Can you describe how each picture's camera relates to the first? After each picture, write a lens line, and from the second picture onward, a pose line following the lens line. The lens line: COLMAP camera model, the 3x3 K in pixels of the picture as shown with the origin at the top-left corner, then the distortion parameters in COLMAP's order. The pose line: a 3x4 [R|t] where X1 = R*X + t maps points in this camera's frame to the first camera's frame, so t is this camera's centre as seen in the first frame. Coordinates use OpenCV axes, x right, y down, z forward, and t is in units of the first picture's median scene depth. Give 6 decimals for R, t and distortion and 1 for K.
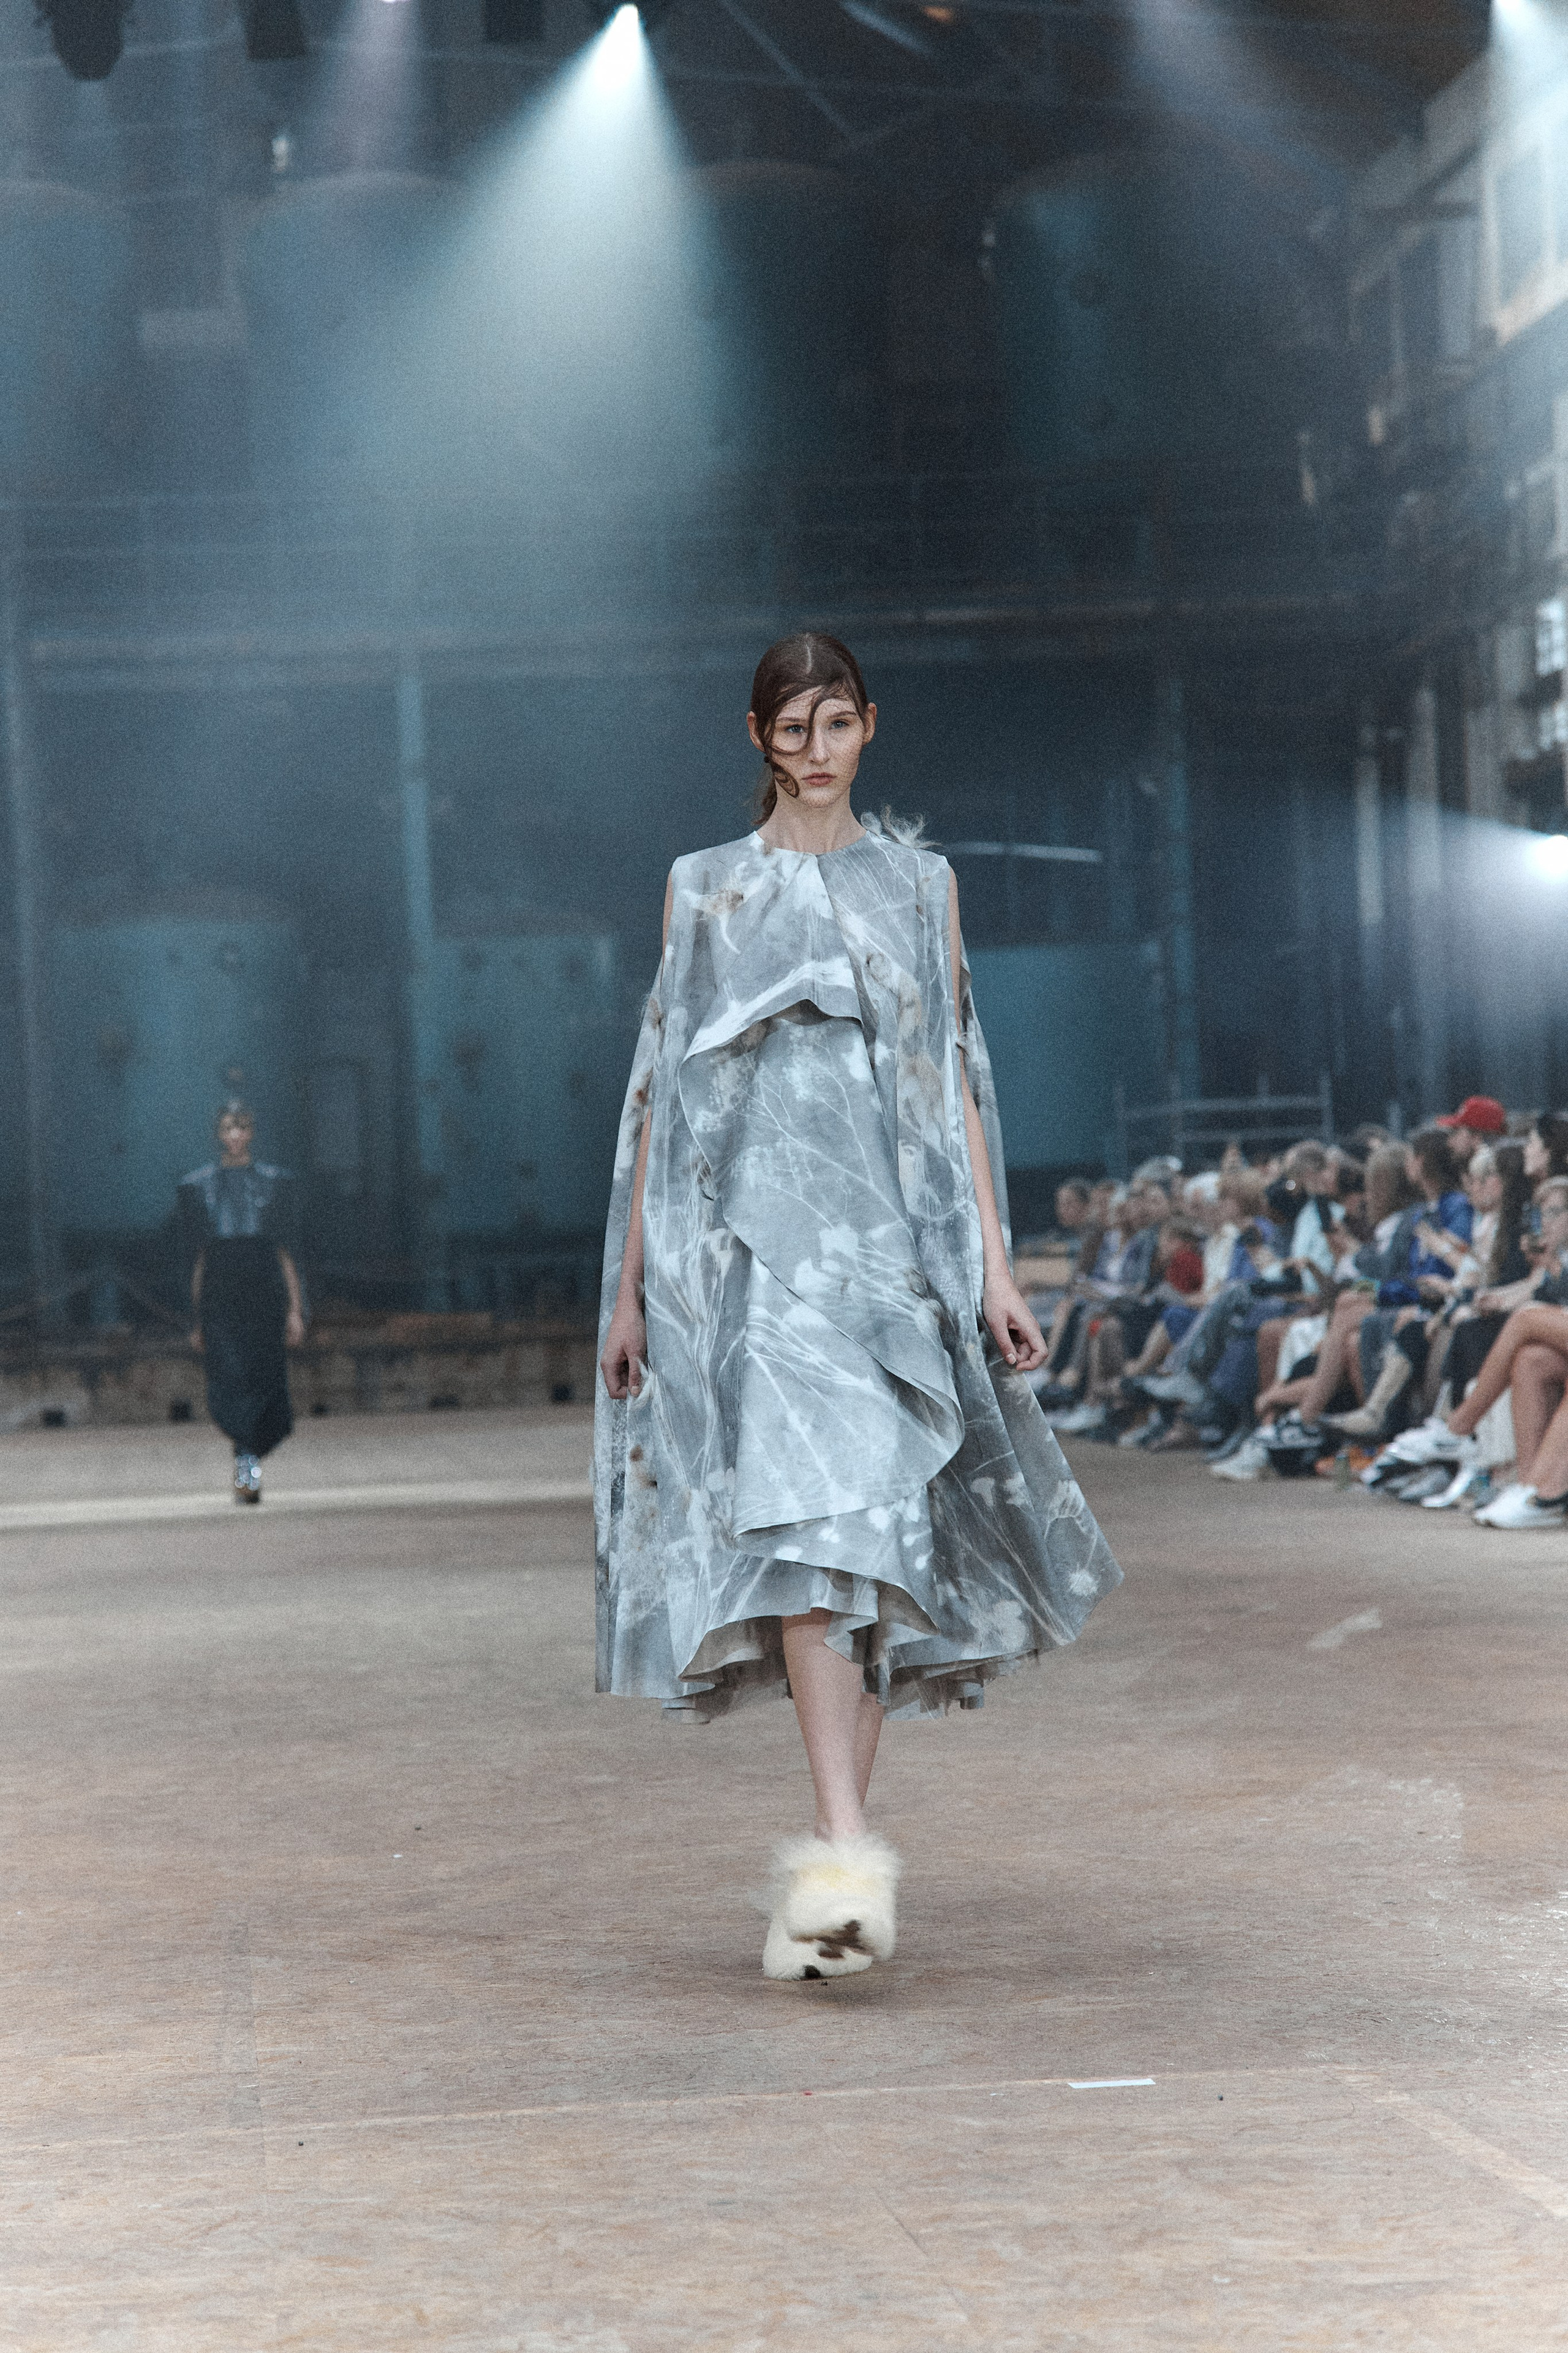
lens RADIAL K [[6817.7, 0, 710.3], [0, 6817.7, 1190.6], [0, 0, 1]] dist [0.592660, 0.000000]
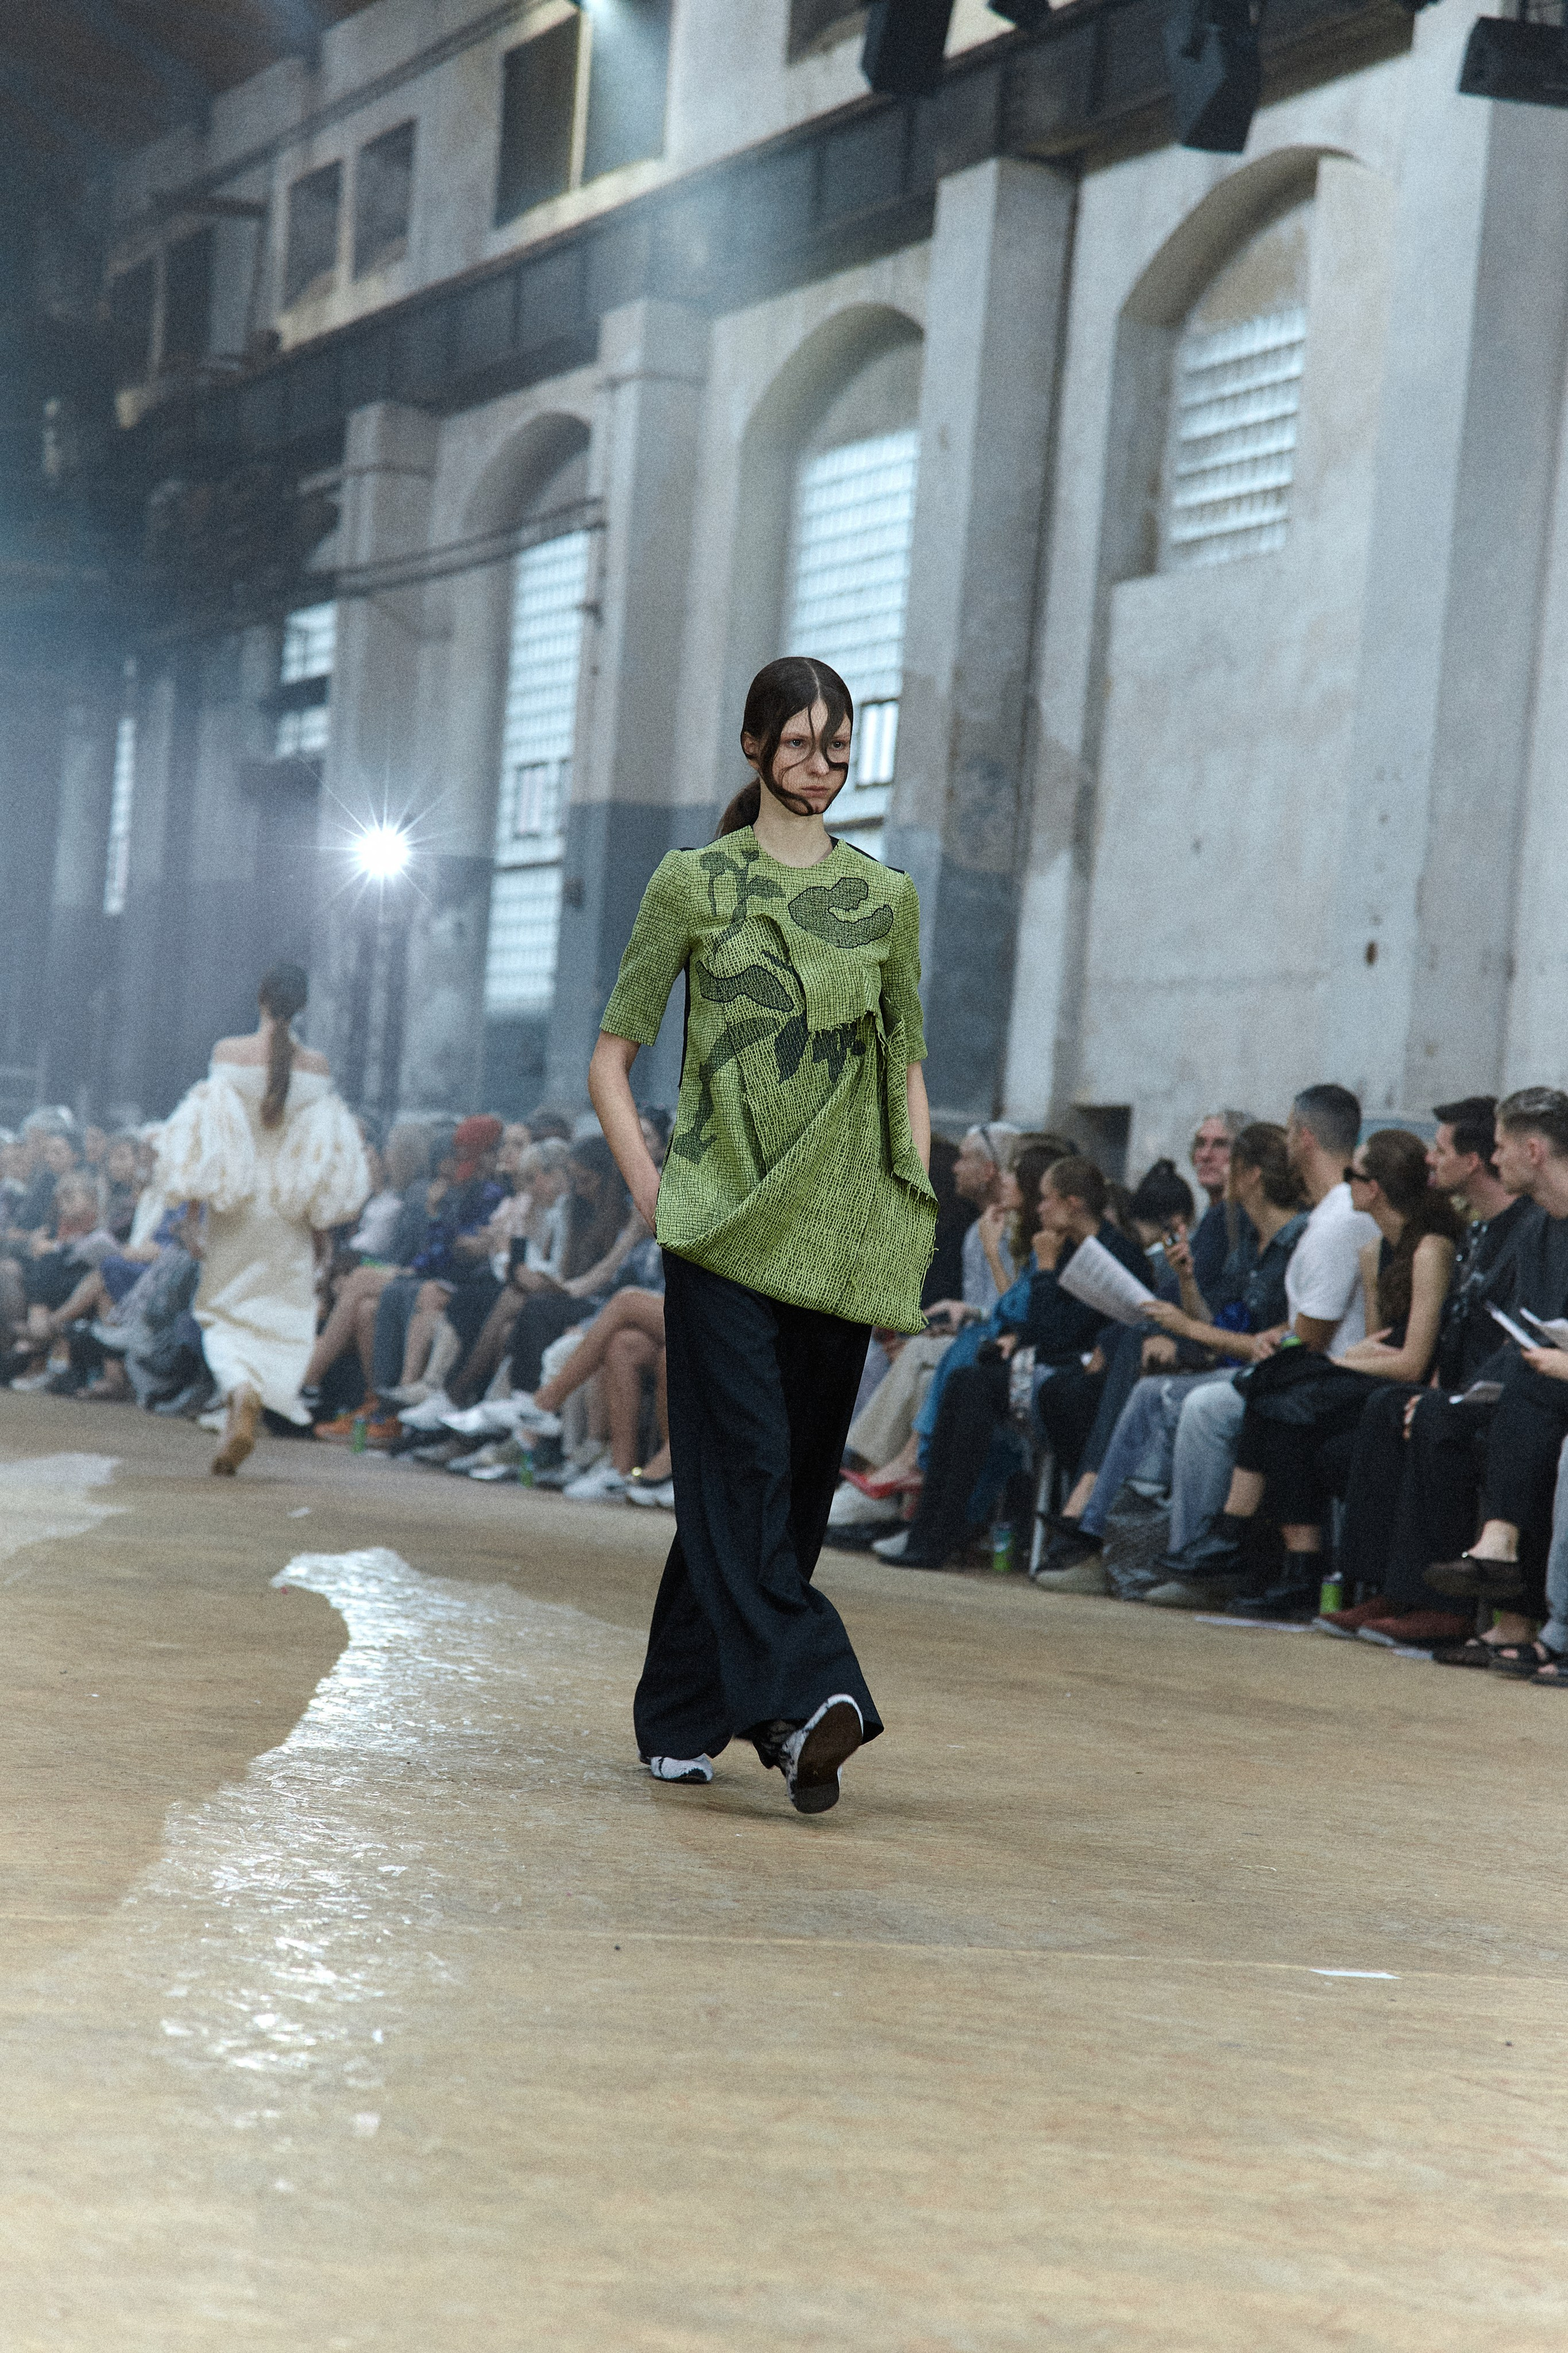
lens RADIAL K [[6817.7, 0, 753.0], [0, 6817.7, 1209.6], [0, 0, 1]] dist [0.592660, 0.000000]
pose [[0.958383, 0.119505, 0.259268, -0.282723], [-0.119340, 0.992717, -0.016437, 0.043443], [-0.259344, -0.015189, 0.965666, 0.058147]]
